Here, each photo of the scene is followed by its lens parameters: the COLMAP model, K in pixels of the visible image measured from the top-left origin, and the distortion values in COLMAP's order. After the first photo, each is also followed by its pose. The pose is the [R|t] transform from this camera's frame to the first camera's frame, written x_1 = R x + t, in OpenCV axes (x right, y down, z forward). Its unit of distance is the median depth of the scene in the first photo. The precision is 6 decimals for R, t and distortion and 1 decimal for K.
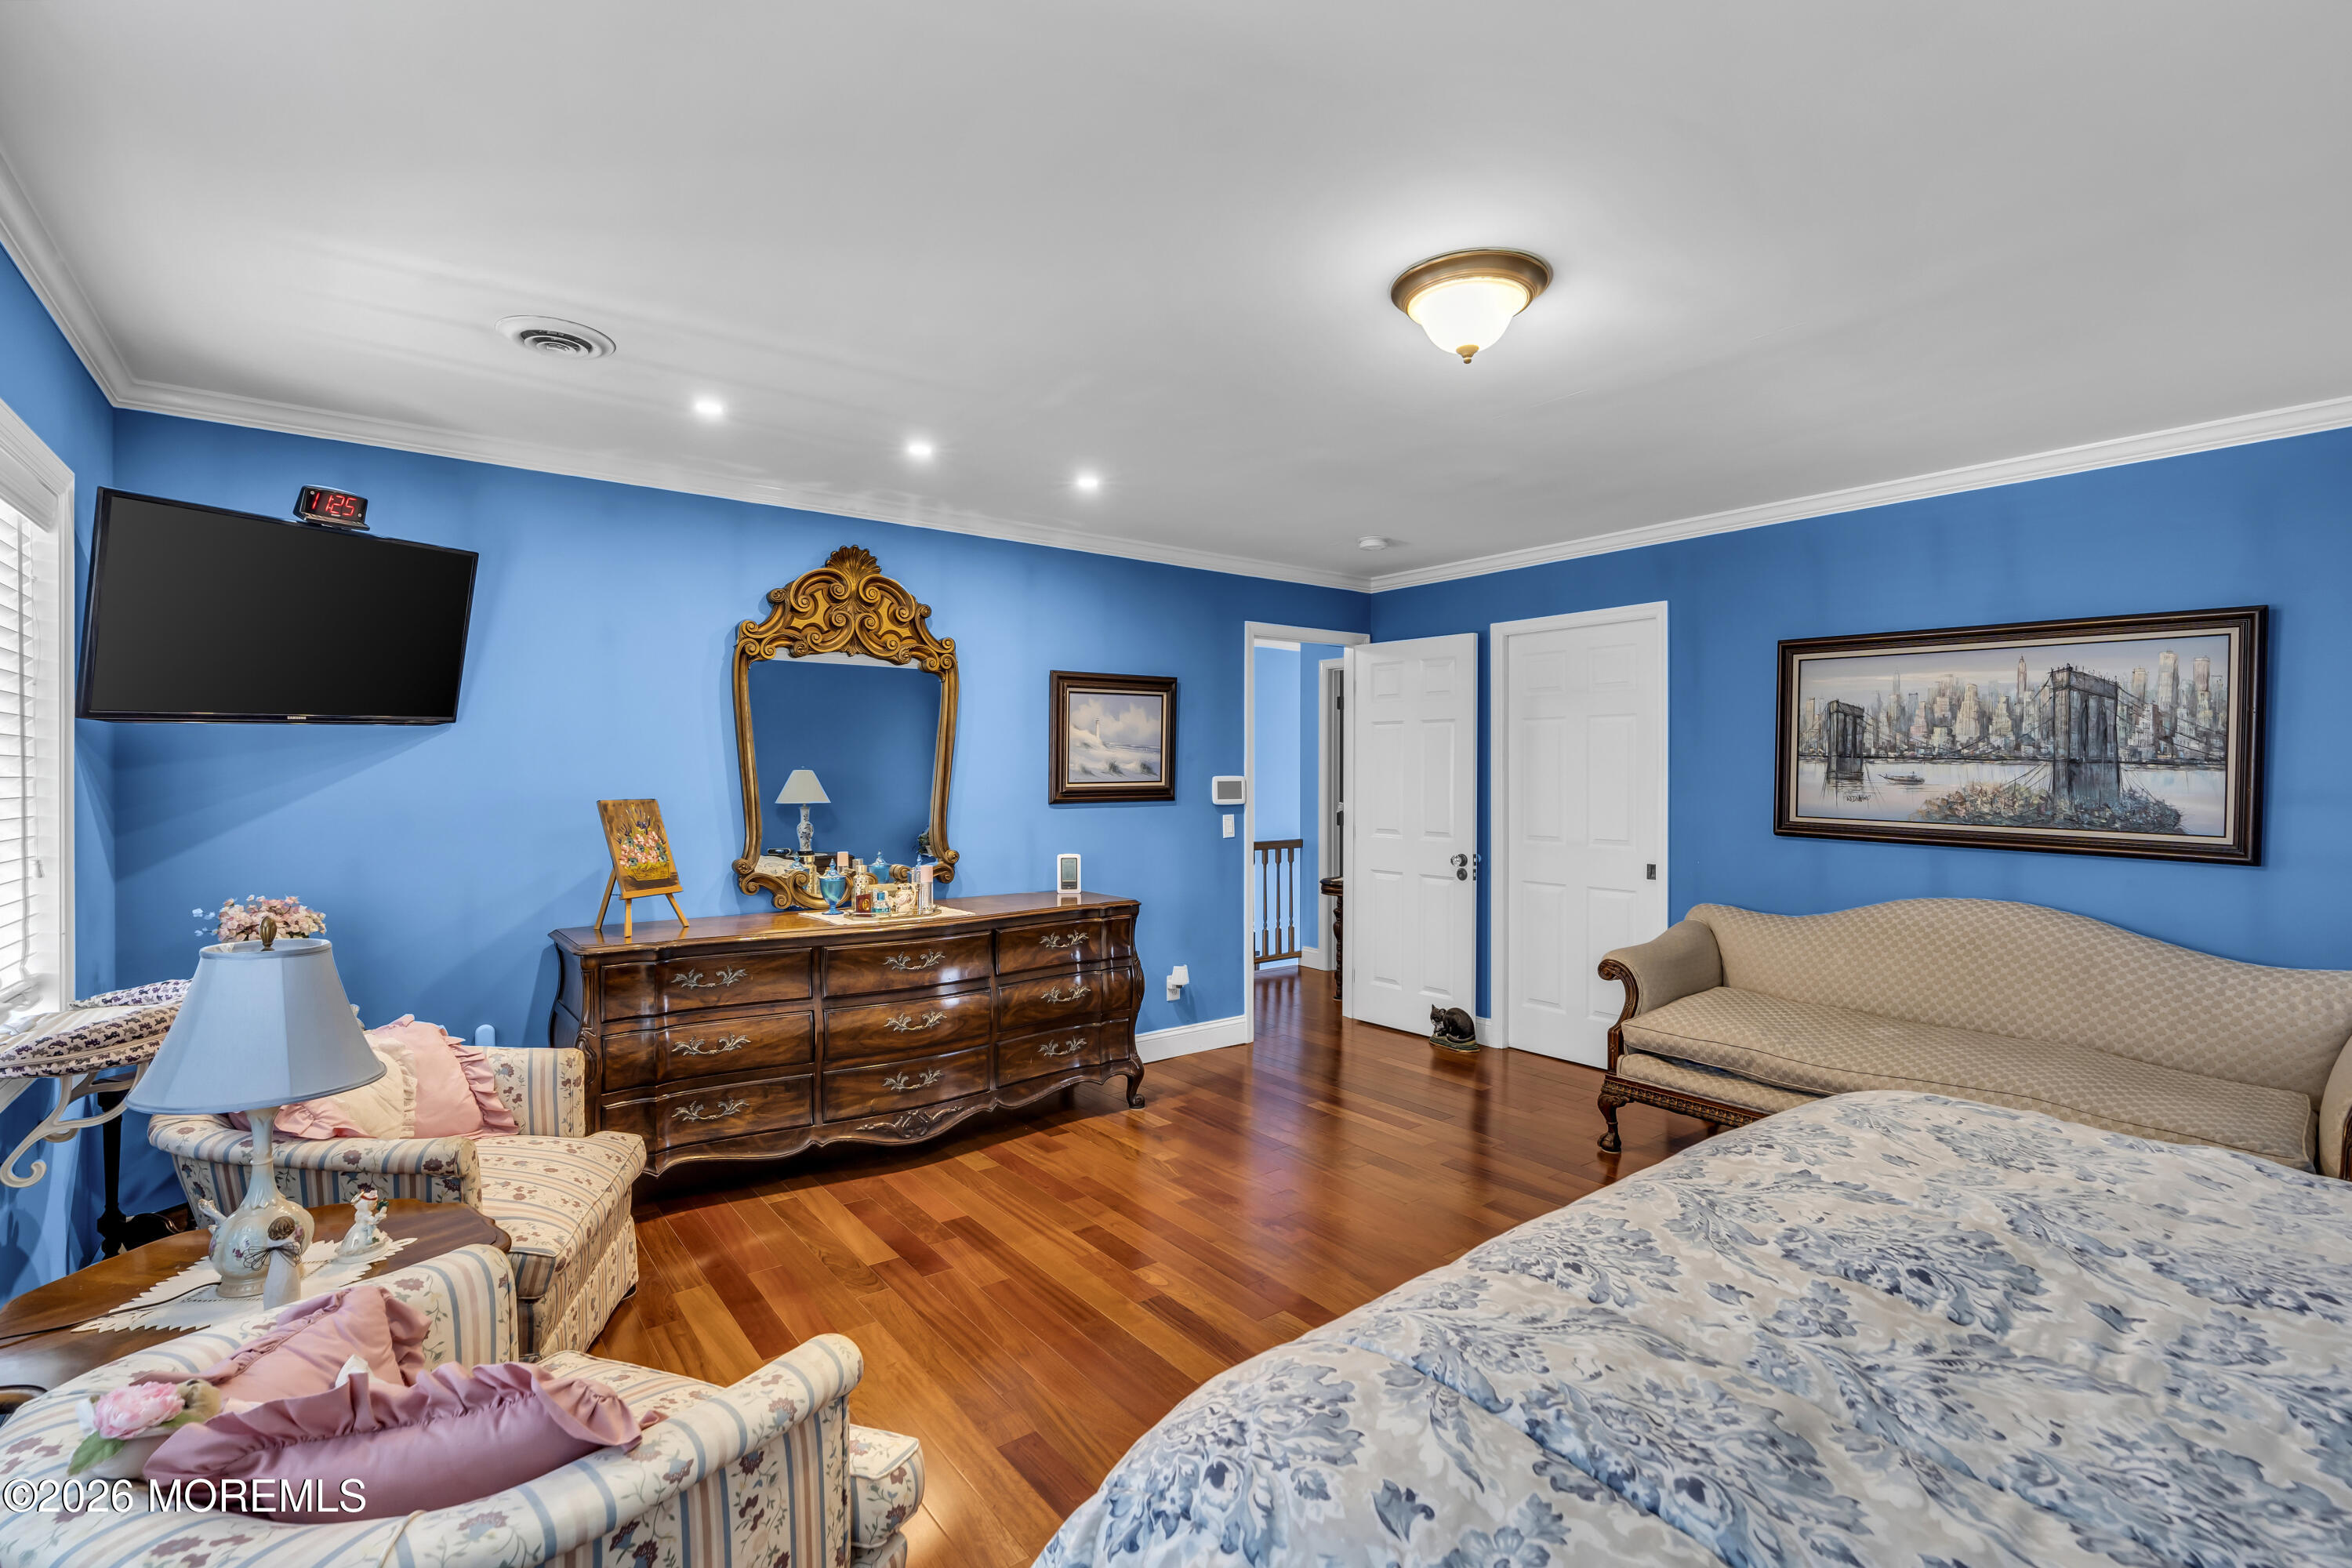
lens RADIAL K [[1079.8, 0, 1168.5], [0, 1079.8, 793.7], [0, 0, 1]] dist [0.004203, 0.000823]
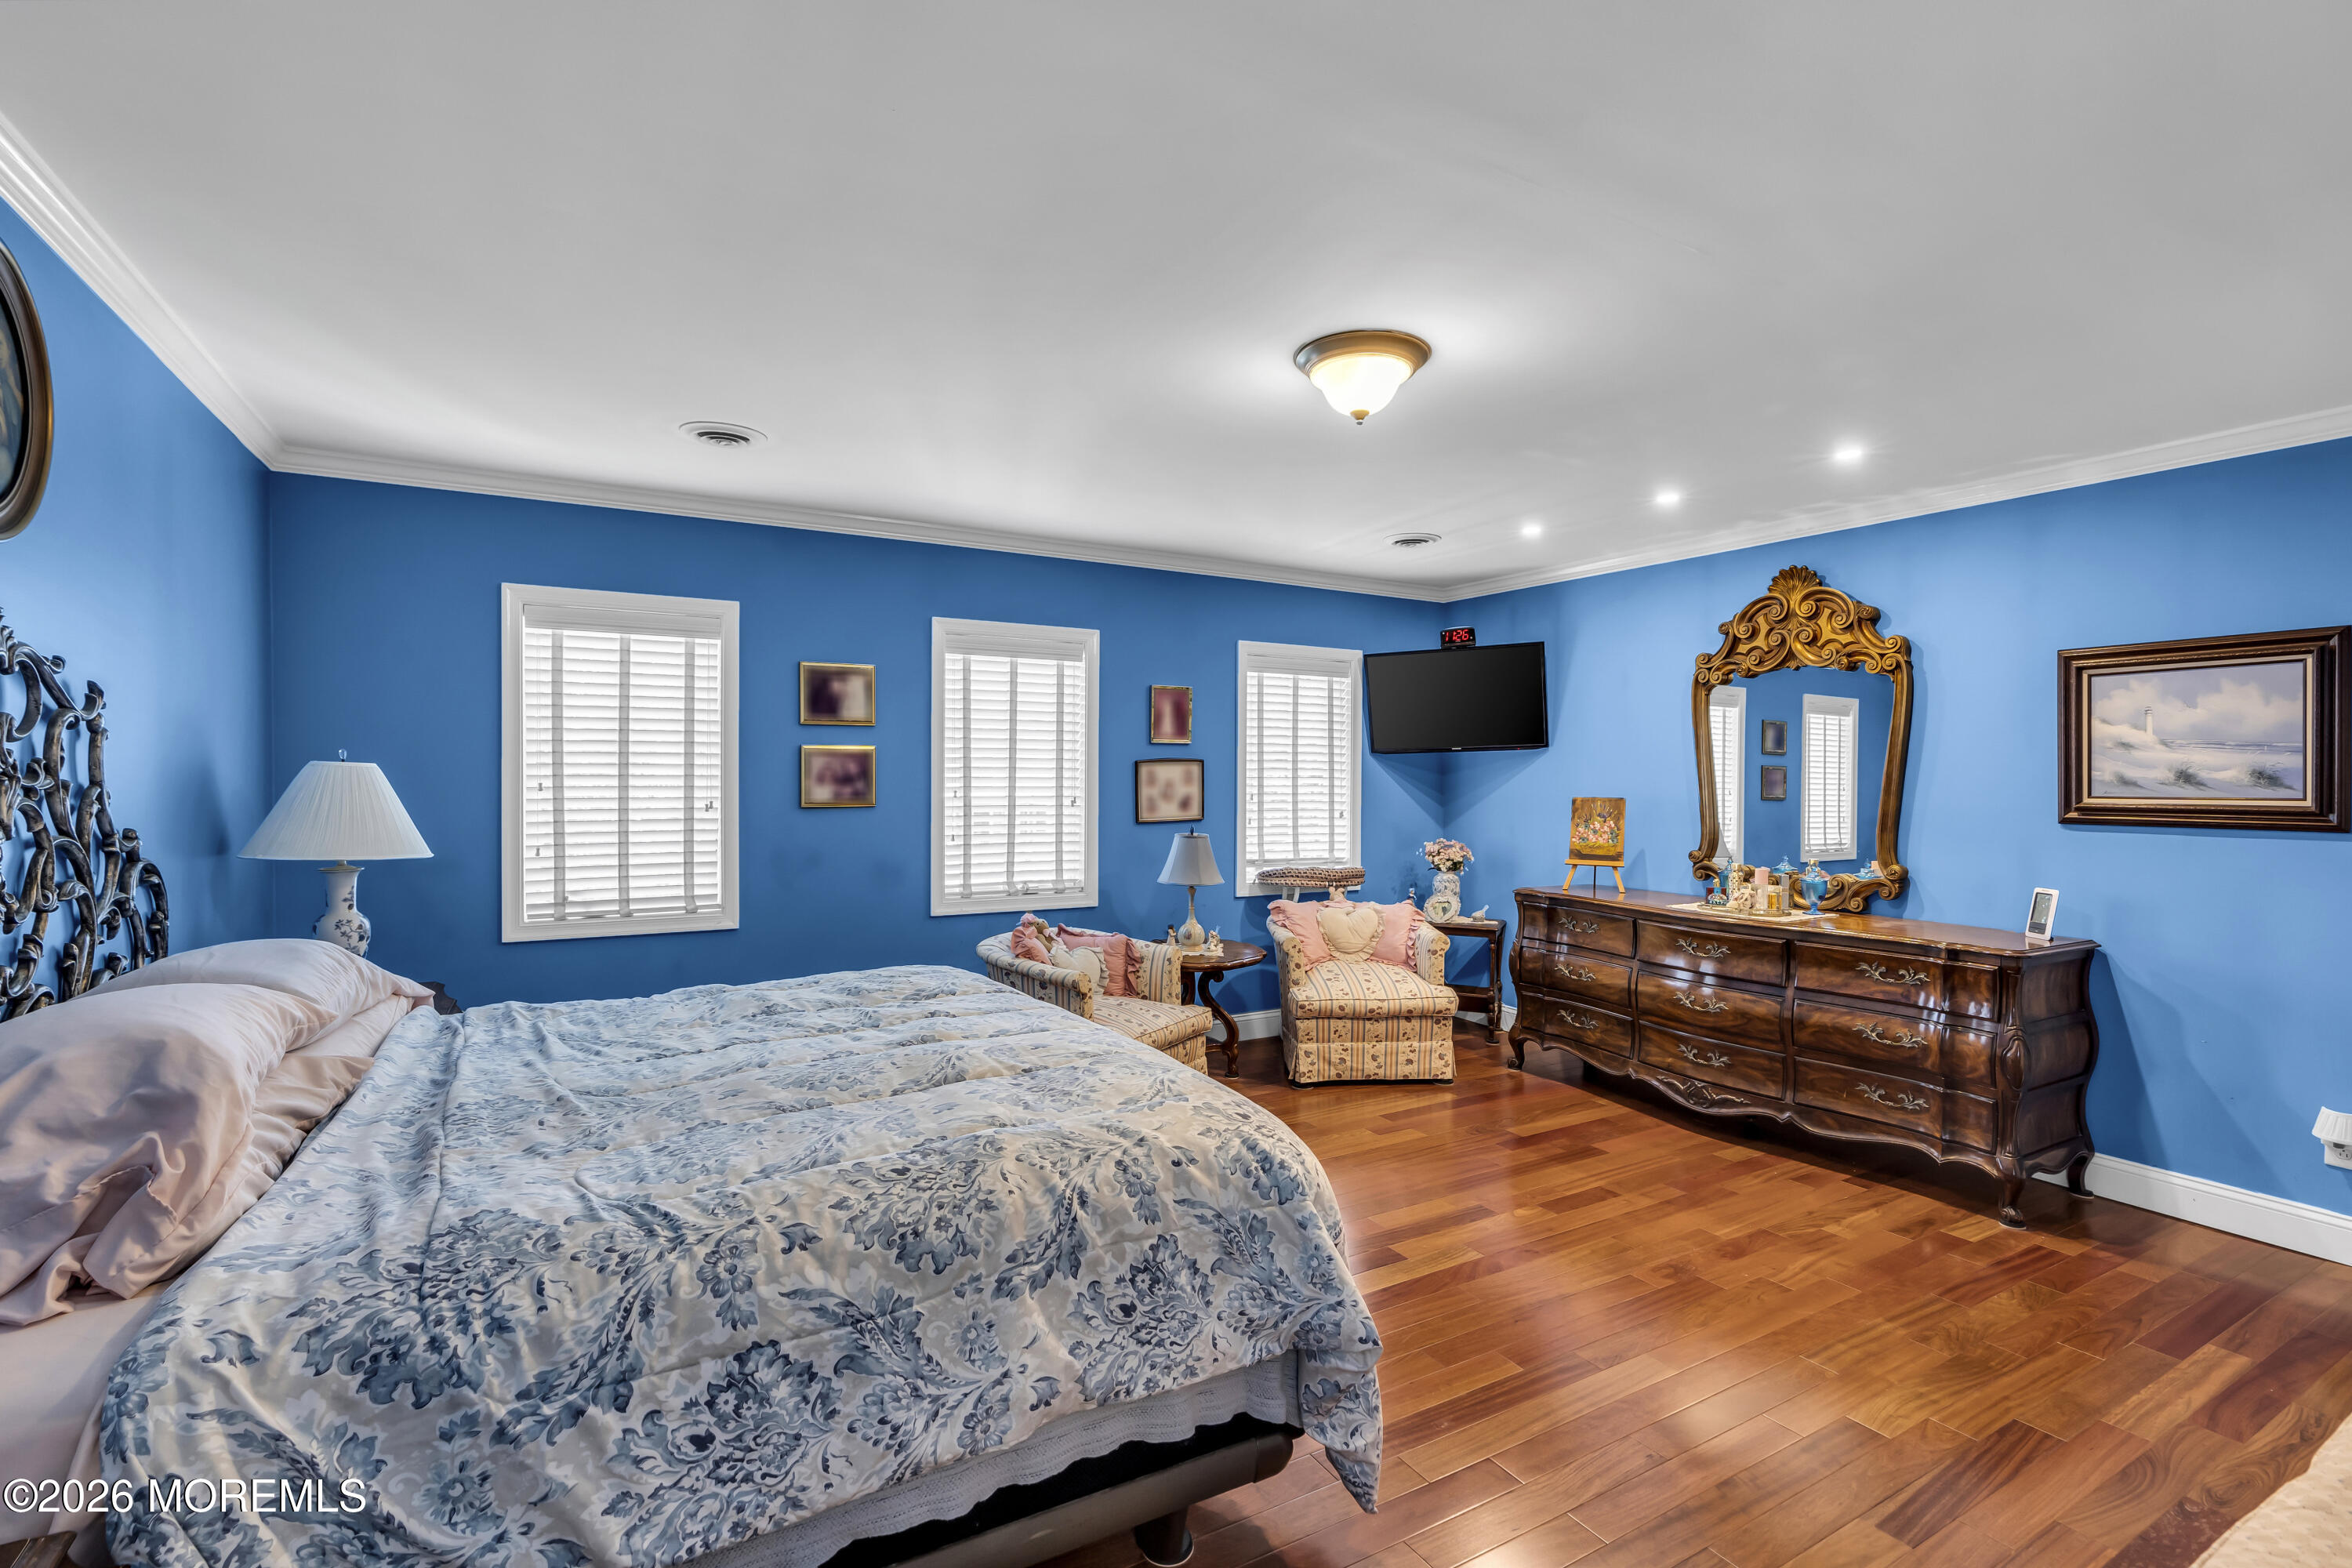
lens RADIAL K [[1079.8, 0, 1157.4], [0, 1079.8, 786.1], [0, 0, 1]] dist [0.004203, 0.000823]
pose [[-0.134129, 0.022165, -0.990716, 0.840334], [-0.015022, 0.999589, 0.024397, -0.029482], [0.990850, 0.018155, -0.133741, 0.522583]]
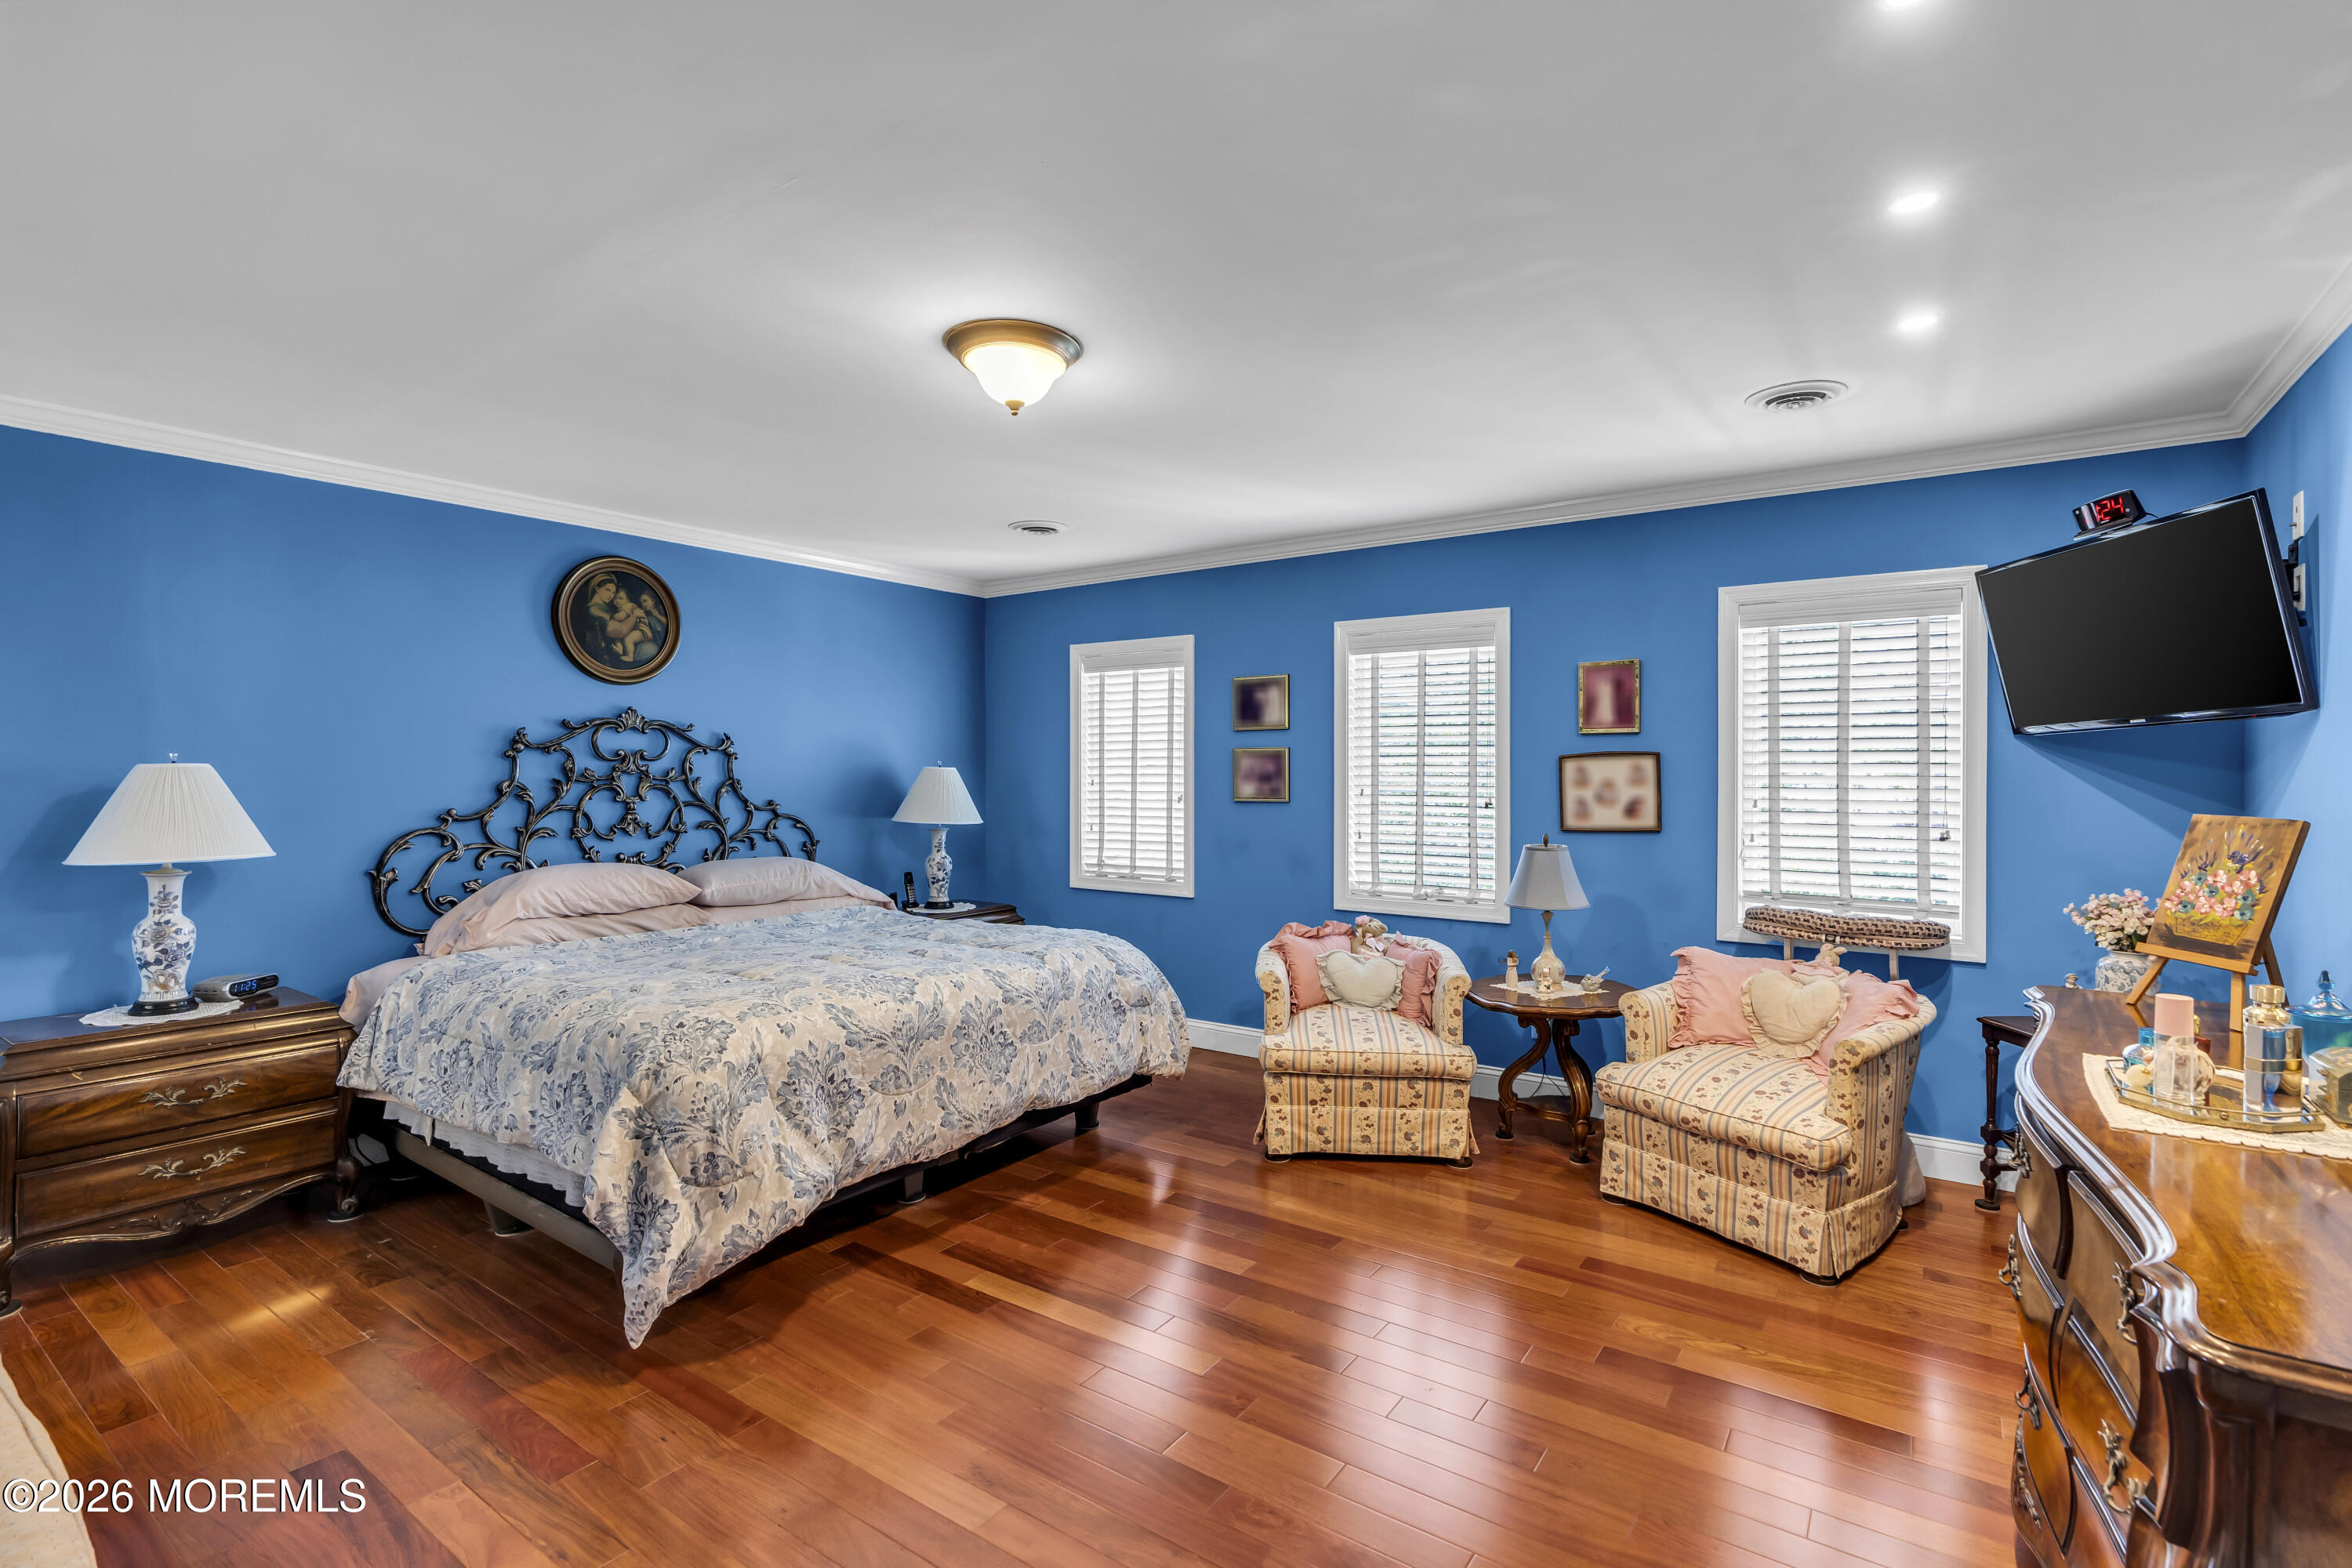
lens RADIAL K [[1079.8, 0, 1158.8], [0, 1079.8, 770.2], [0, 0, 1]] dist [0.004203, 0.000823]
pose [[-0.954108, 0.013677, -0.299151, 0.280719], [0.009356, 0.999830, 0.015871, -0.033971], [0.299317, 0.012344, -0.954074, 1.209124]]
